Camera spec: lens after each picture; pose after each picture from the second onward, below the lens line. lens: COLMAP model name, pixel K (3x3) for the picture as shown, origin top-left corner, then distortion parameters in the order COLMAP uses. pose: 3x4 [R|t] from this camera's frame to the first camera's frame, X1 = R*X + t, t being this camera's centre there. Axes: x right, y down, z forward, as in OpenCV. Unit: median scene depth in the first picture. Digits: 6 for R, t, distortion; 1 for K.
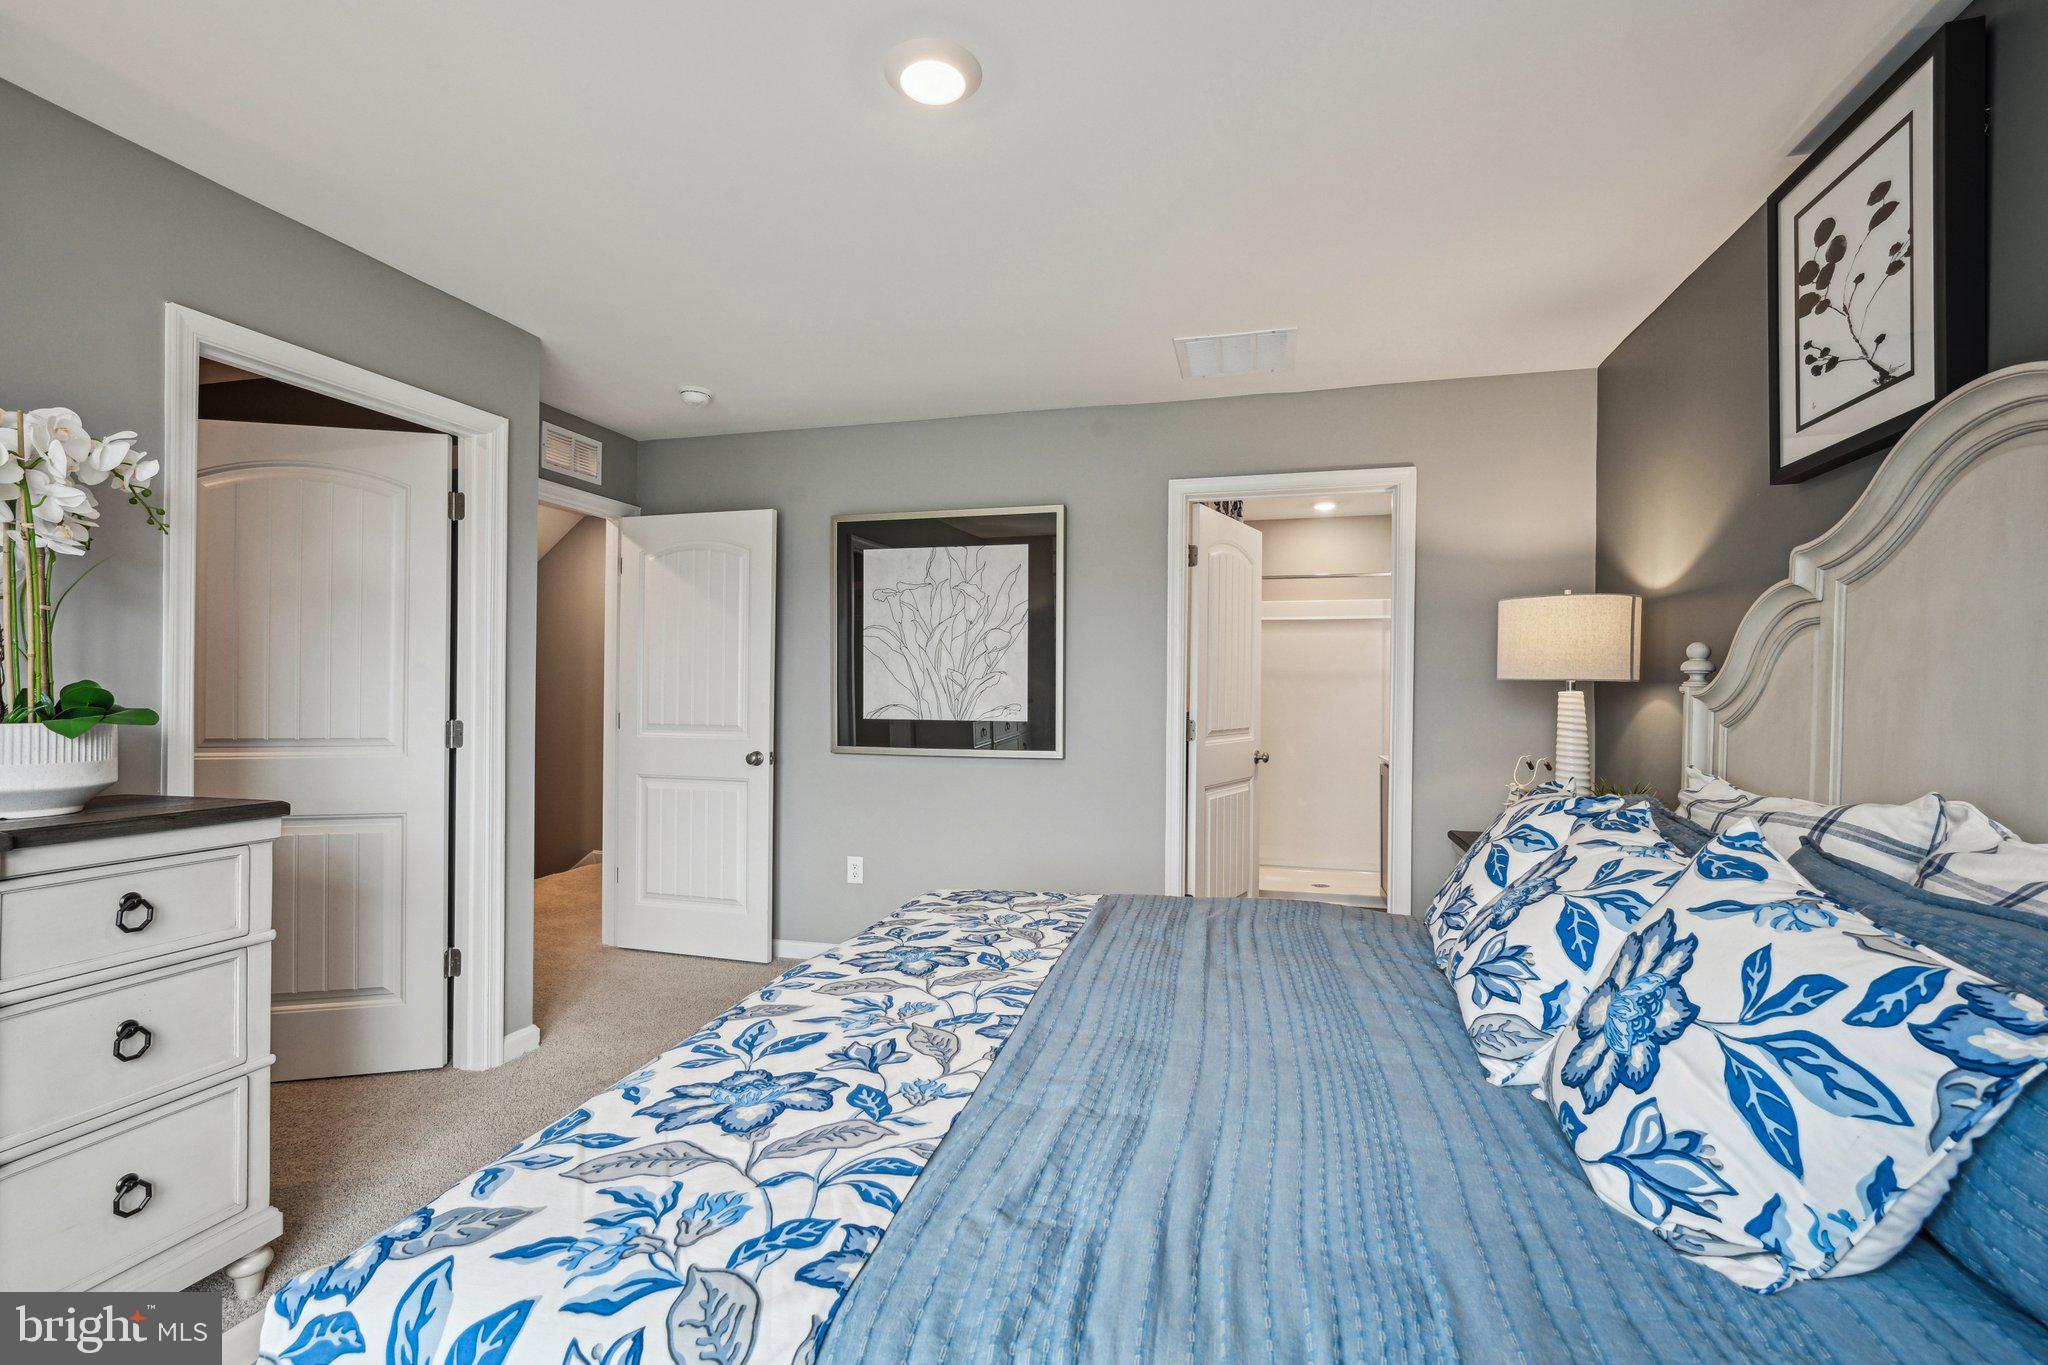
lens RADIAL K [[949.4, 0, 1006.6], [0, 949.4, 705.8], [0, 0, 1]] dist [-0.002137, -0.000039]
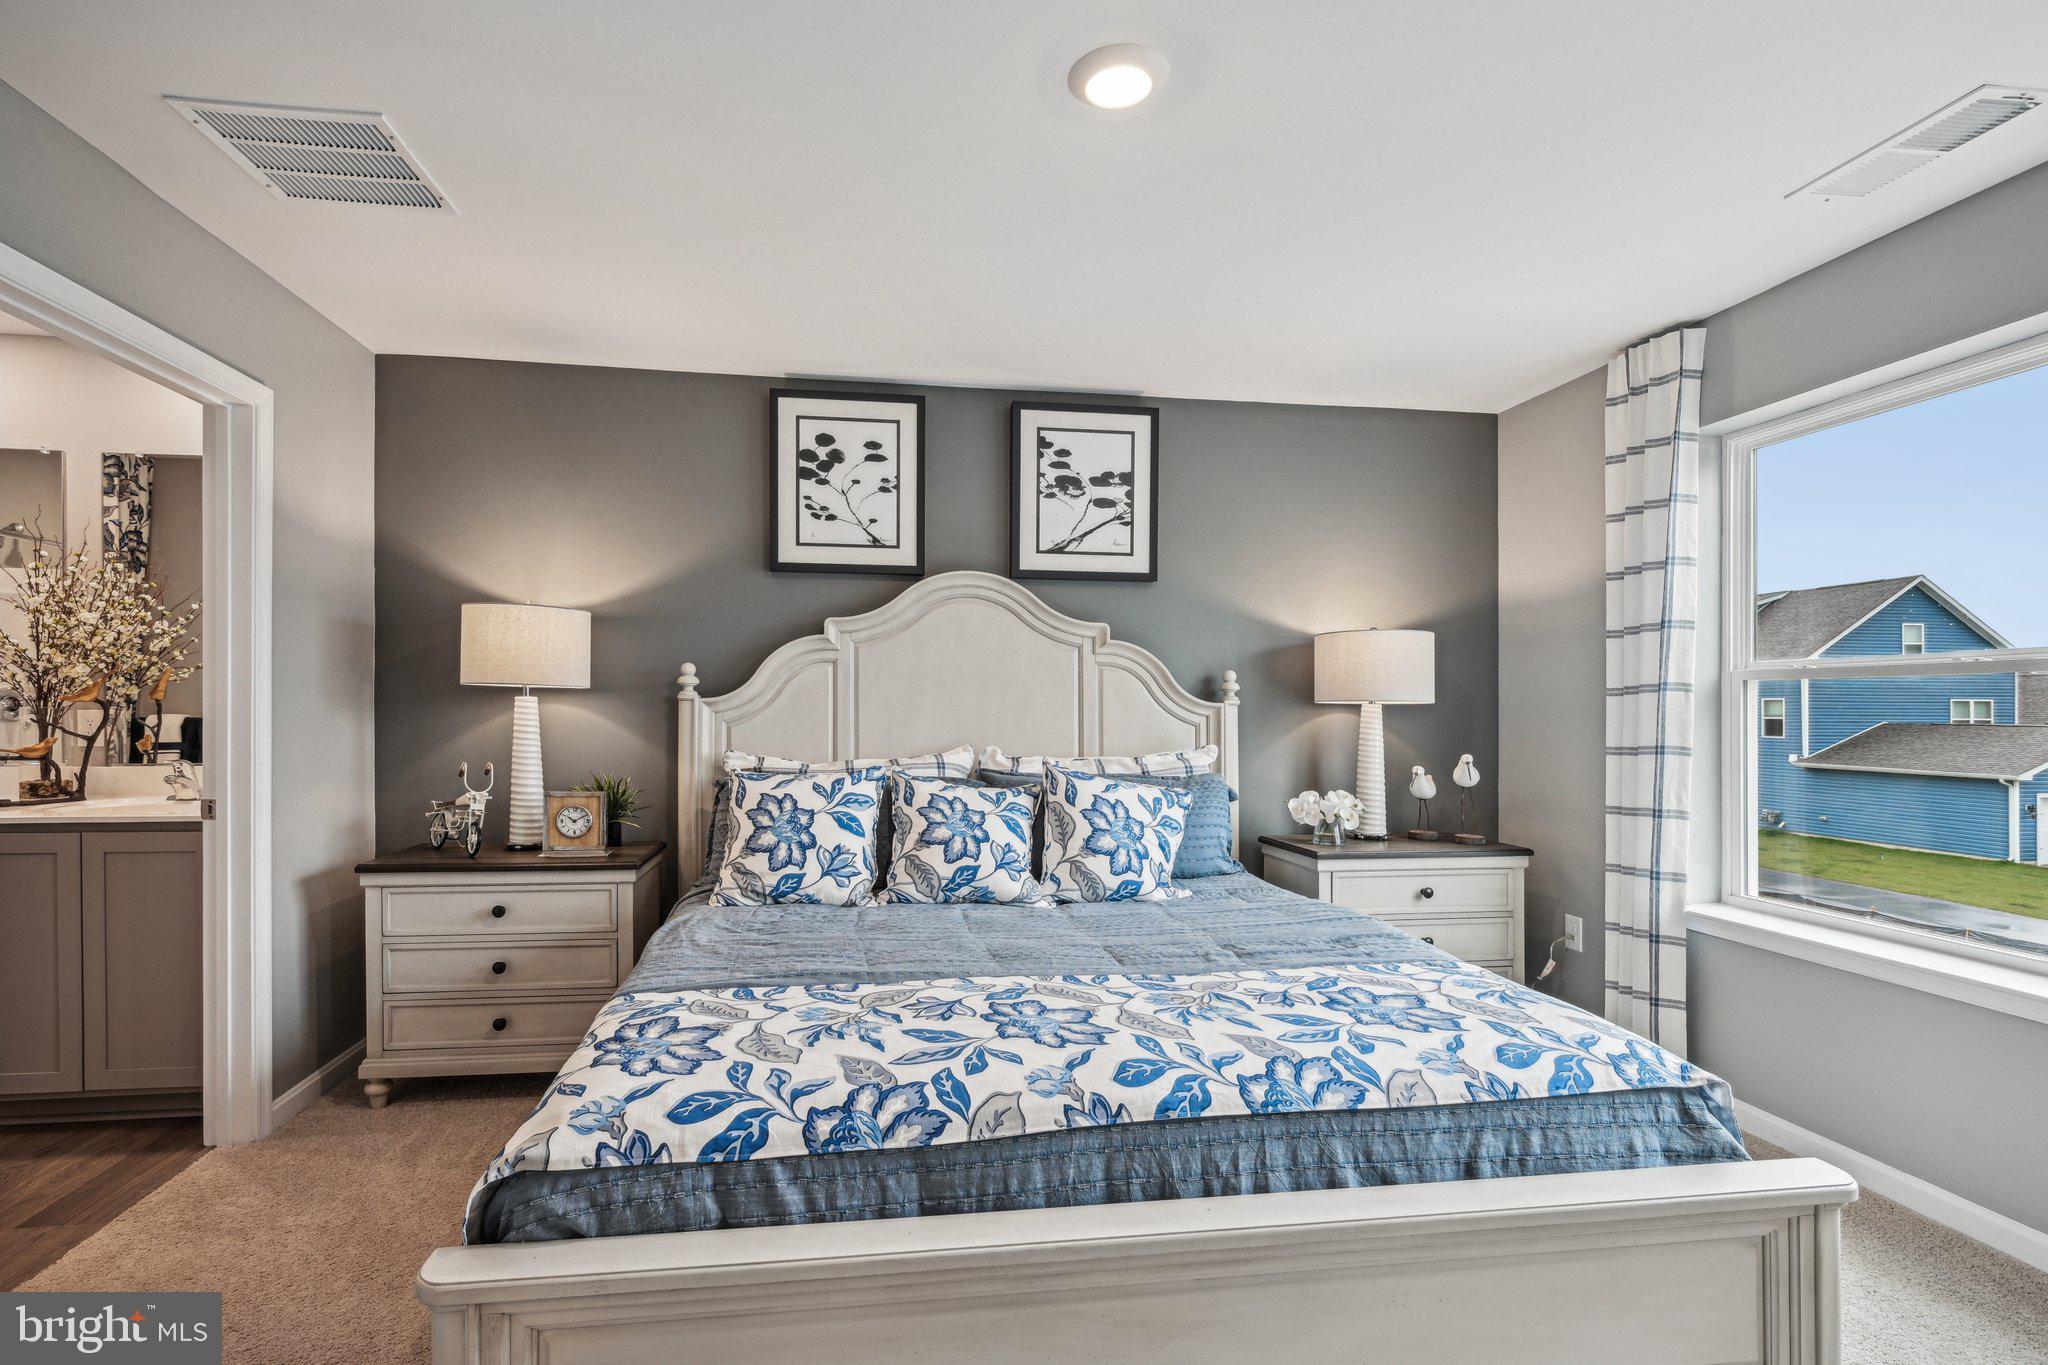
lens RADIAL K [[949.4, 0, 1006.6], [0, 949.4, 705.8], [0, 0, 1]] dist [-0.002137, -0.000039]
pose [[-0.438218, -0.009185, 0.898822, -0.856428], [0.002998, 0.999927, 0.011680, -0.023392], [-0.898864, 0.007813, -0.438159, 1.427397]]
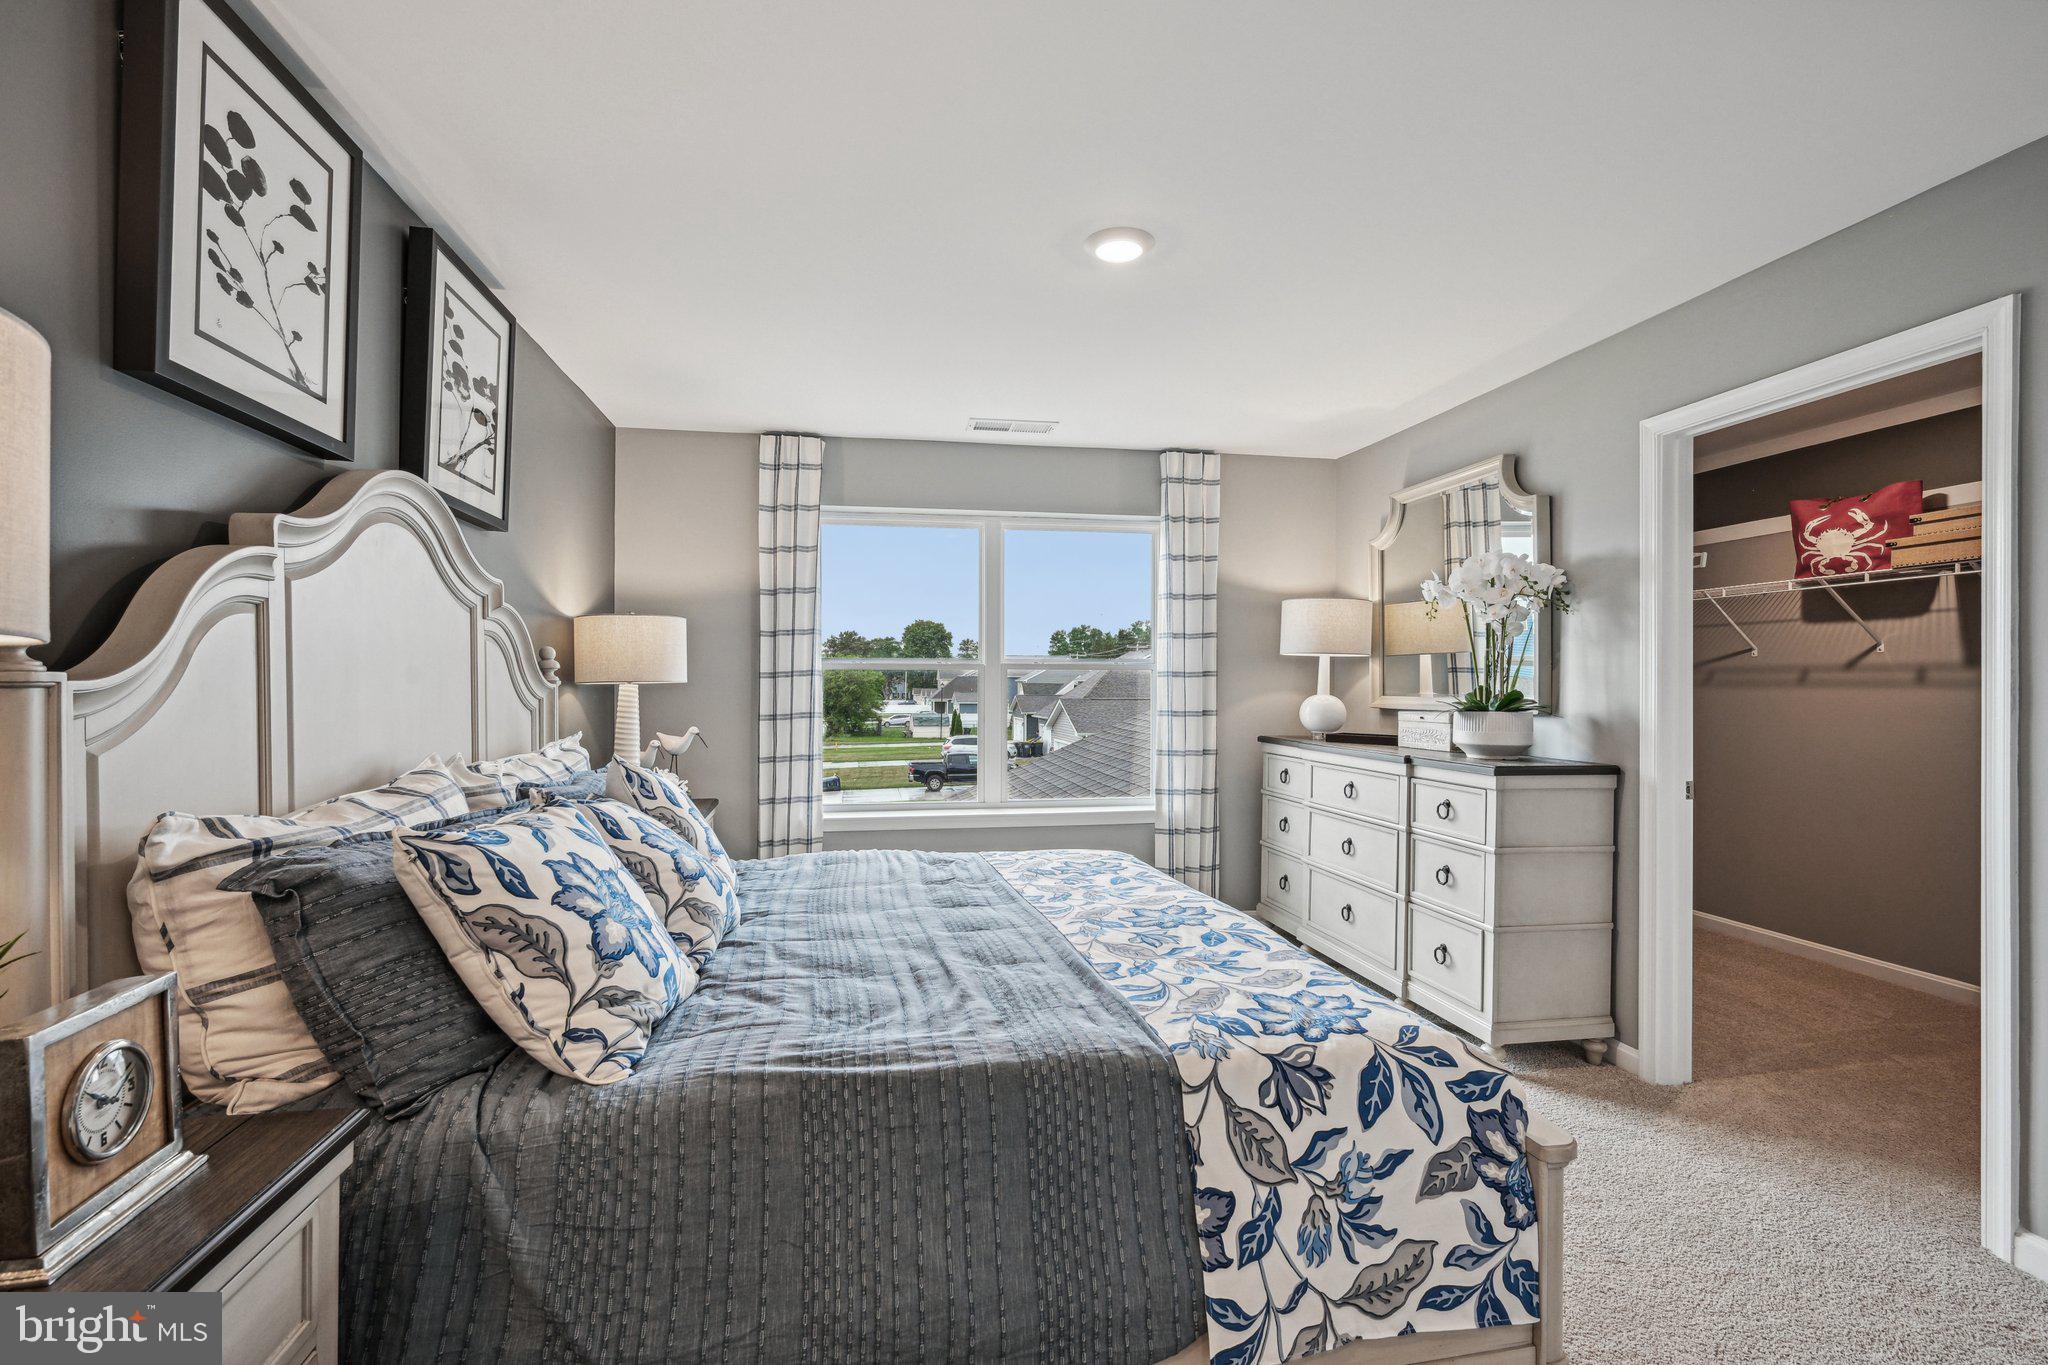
lens RADIAL K [[872.9, 0, 1024.0], [0, 872.9, 682.5], [0, 0, 1]] dist [0.000896, 0.000127]
pose [[-0.892337, -0.011950, -0.451212, 0.570623], [-0.017258, 0.999822, 0.007649, -0.033365], [0.451040, 0.014612, -0.892384, 1.934634]]
